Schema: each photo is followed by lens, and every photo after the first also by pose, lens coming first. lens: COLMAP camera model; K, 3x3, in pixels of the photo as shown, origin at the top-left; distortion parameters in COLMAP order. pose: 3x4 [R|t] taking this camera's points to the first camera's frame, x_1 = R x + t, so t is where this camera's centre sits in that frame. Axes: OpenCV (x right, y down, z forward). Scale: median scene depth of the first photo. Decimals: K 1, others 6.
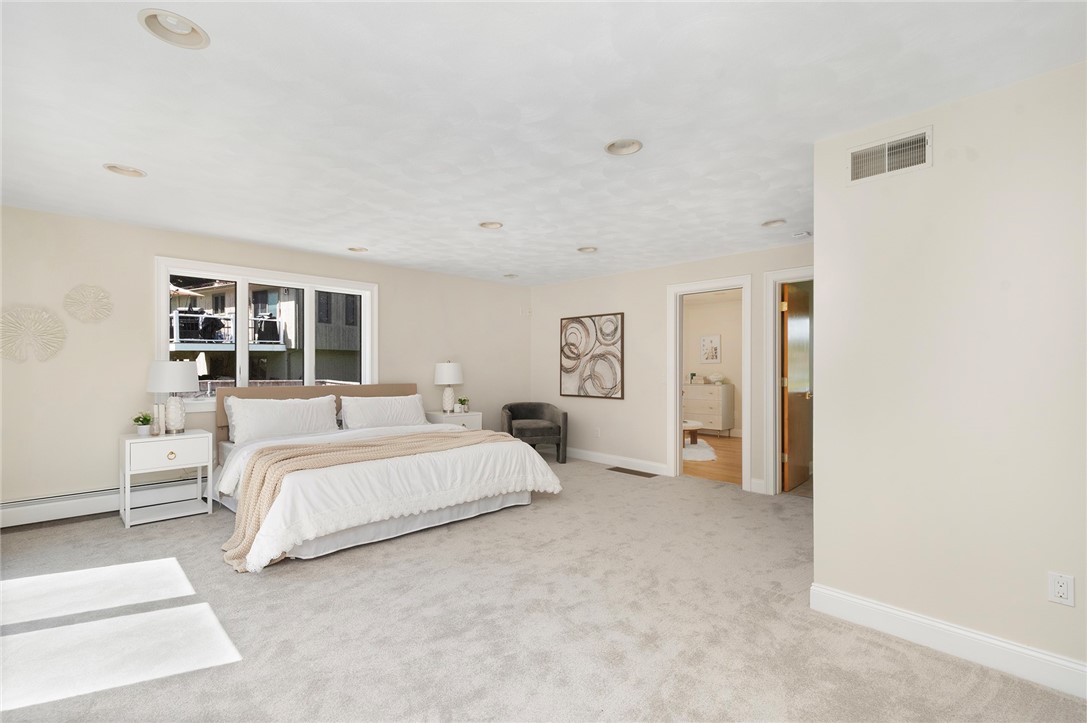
lens RADIAL K [[484.0, 0, 546.1], [0, 484.0, 368.0], [0, 0, 1]] dist [0.009224, -0.002438]
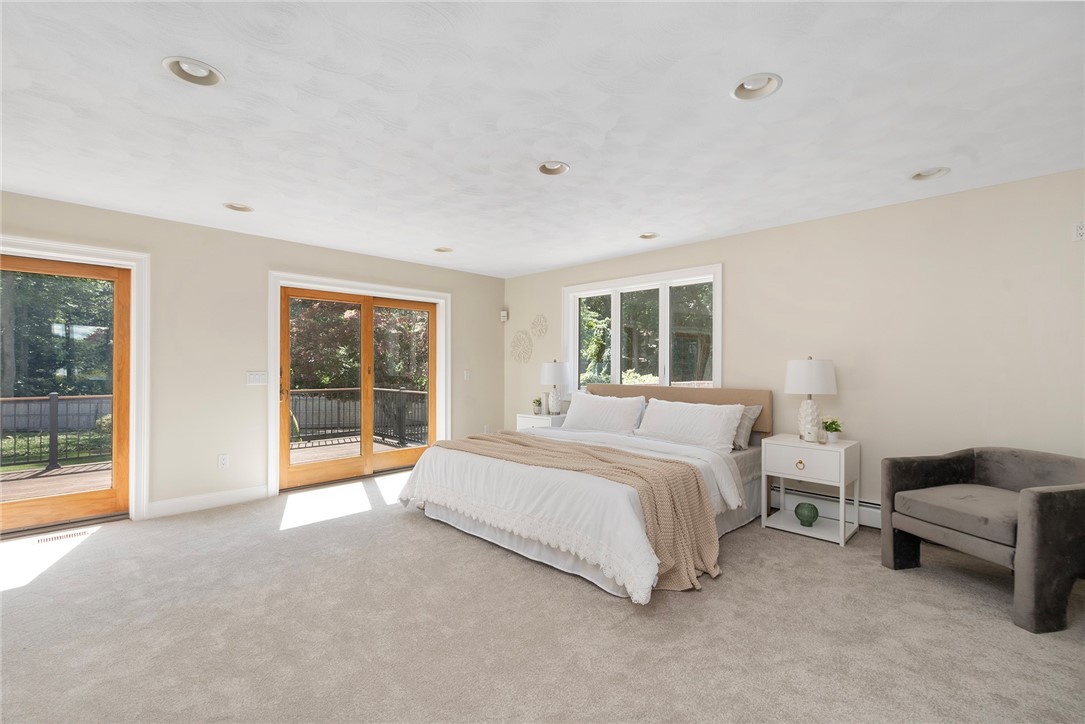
lens RADIAL K [[483.1, 0, 545.1], [0, 483.1, 362.7], [0, 0, 1]] dist [0.009224, -0.002438]
pose [[0.001167, -0.006376, -0.999979, 0.610034], [0.002911, 0.999975, -0.006373, -0.004824], [0.999995, -0.002904, 0.001186, 0.984529]]
